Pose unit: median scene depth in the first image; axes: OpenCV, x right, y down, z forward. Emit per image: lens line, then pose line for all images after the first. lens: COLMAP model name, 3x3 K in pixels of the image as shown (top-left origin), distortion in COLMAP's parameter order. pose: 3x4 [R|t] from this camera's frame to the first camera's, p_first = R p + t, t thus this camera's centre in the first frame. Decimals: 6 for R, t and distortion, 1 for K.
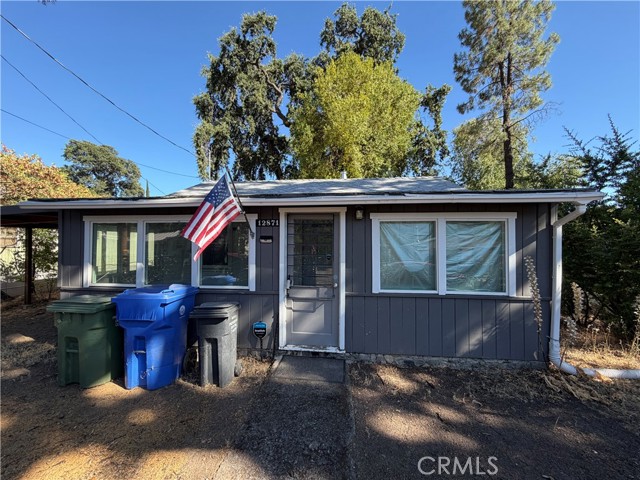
lens RADIAL K [[256.3, 0, 320.0], [0, 256.3, 240.0], [0, 0, 1]] dist [-0.000509, -0.000065]
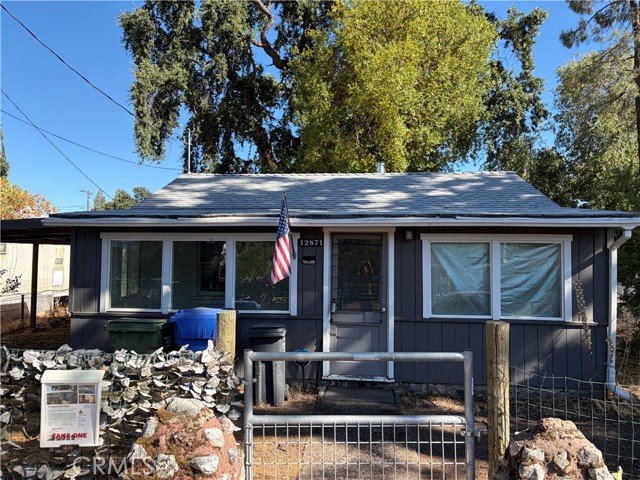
lens RADIAL K [[490.2, 0, 320.0], [0, 490.2, 240.0], [0, 0, 1]] dist [0.088478, -0.189629]
pose [[0.999970, 0.006674, 0.004040, -0.116713], [-0.006555, 0.999564, -0.028778, -0.016631], [-0.004230, 0.028751, 0.999578, -0.520918]]
